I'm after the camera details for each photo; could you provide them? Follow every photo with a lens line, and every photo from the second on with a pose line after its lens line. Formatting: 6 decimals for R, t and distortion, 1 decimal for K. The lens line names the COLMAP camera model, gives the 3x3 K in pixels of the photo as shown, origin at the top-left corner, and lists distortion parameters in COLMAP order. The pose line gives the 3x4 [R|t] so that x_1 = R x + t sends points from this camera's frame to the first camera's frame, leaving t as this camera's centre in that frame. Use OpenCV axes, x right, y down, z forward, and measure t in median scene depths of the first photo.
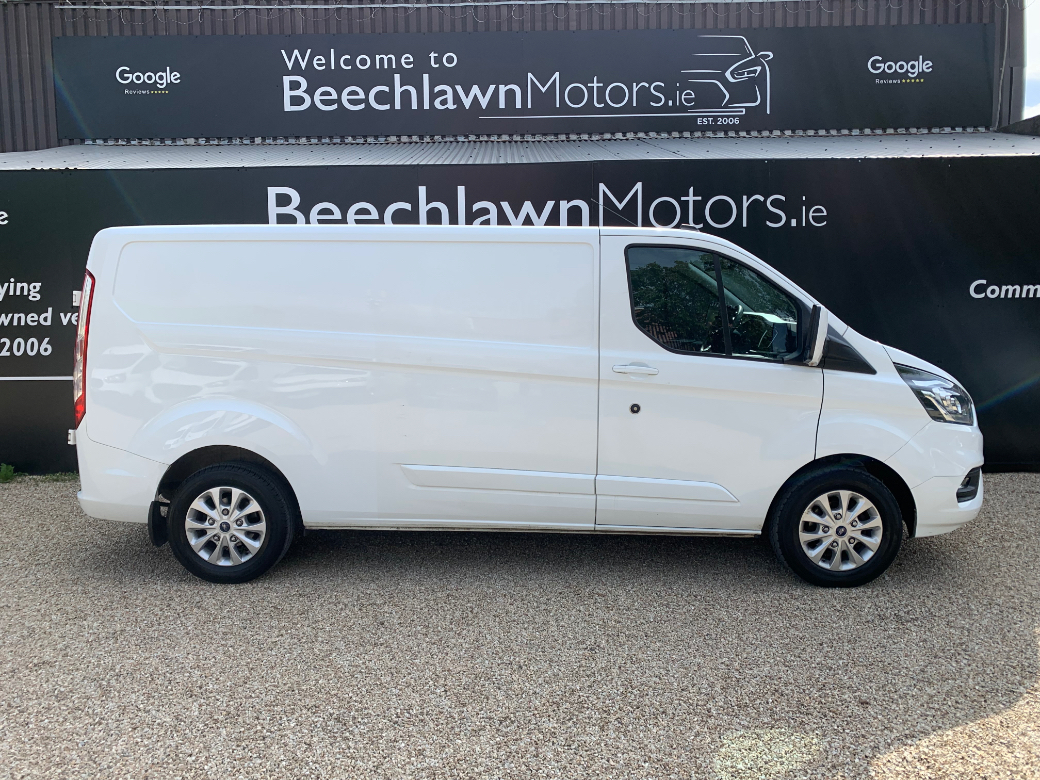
lens RADIAL K [[778.9, 0, 514.7], [0, 778.9, 393.4], [0, 0, 1]] dist [0.033912, -0.026555]
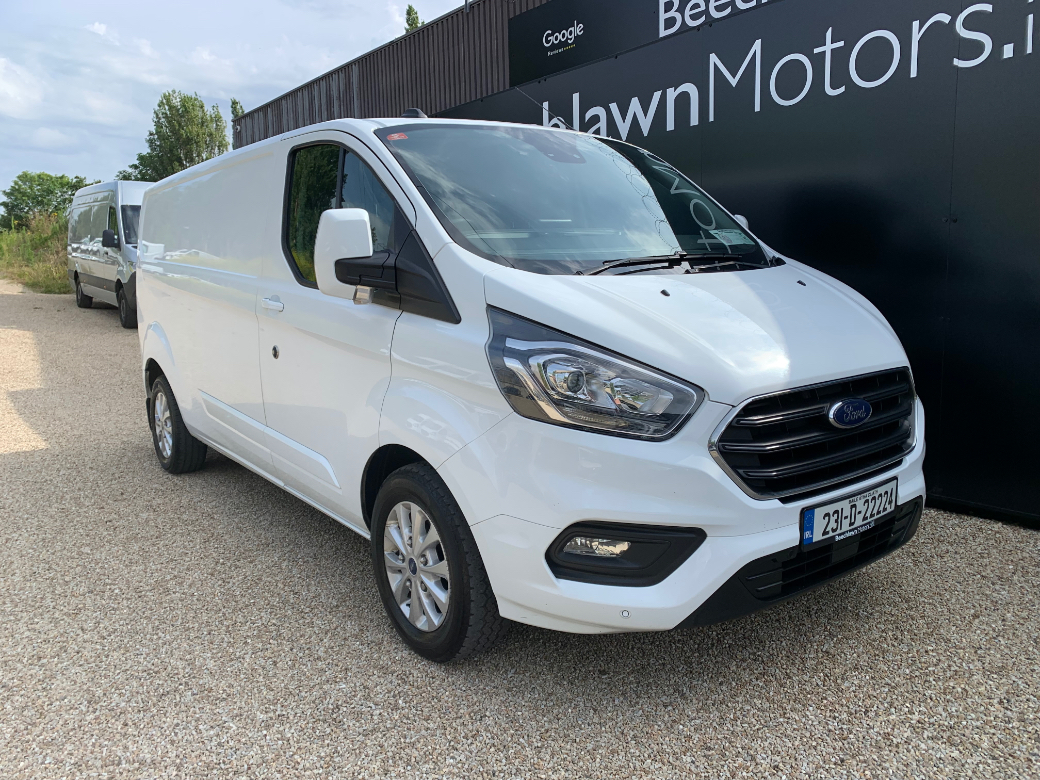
lens RADIAL K [[778.9, 0, 561.9], [0, 778.9, 395.3], [0, 0, 1]] dist [0.033912, -0.026555]
pose [[0.651927, 0.110929, -0.750124, 0.589617], [-0.057904, 0.993636, 0.096617, -0.019456], [0.756068, -0.019552, 0.654202, 0.417692]]
